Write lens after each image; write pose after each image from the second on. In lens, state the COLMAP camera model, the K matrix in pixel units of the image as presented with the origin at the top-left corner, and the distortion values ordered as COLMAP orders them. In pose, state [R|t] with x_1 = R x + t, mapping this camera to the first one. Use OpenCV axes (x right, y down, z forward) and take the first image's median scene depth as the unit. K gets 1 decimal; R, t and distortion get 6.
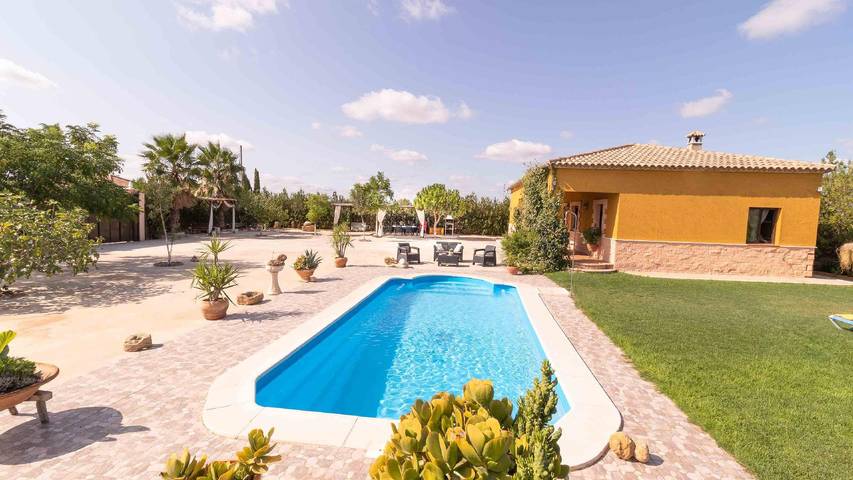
lens RADIAL K [[397.4, 0, 428.6], [0, 397.4, 241.3], [0, 0, 1]] dist [0.000971, 0.000827]
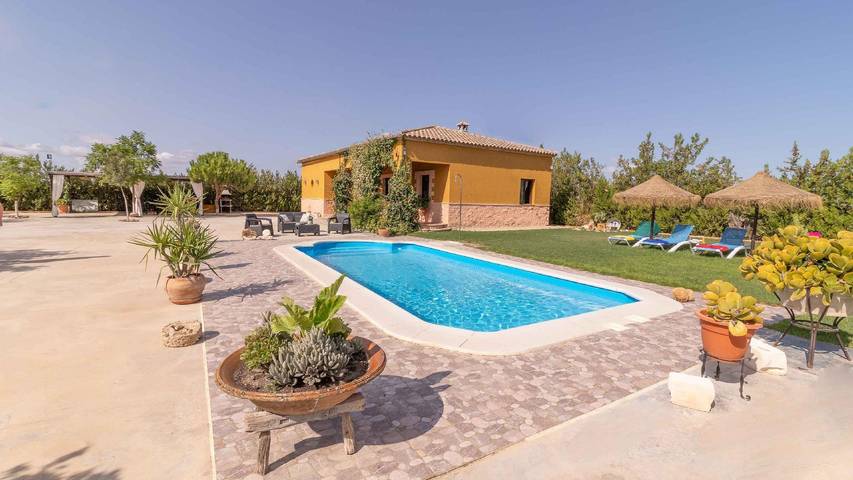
lens RADIAL K [[397.4, 0, 430.1], [0, 397.4, 239.3], [0, 0, 1]] dist [0.000971, 0.000827]
pose [[0.775646, -0.075185, 0.626674, -0.339841], [0.050544, 0.997090, 0.057067, 0.033390], [-0.629141, -0.012589, 0.777189, 0.092942]]
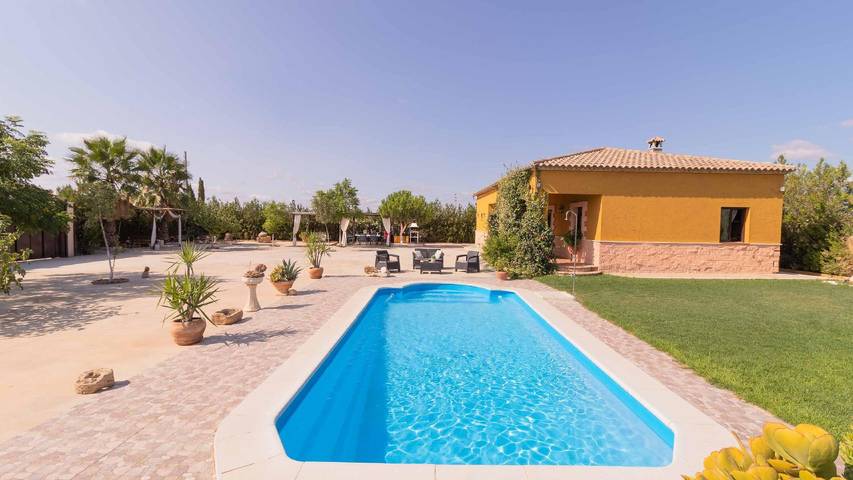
lens RADIAL K [[397.4, 0, 426.7], [0, 397.4, 237.3], [0, 0, 1]] dist [0.000971, 0.000827]
pose [[0.992601, -0.021023, 0.119590, -0.077002], [0.025332, 0.999079, -0.034631, 0.009075], [-0.118751, 0.037404, 0.992219, 0.065154]]
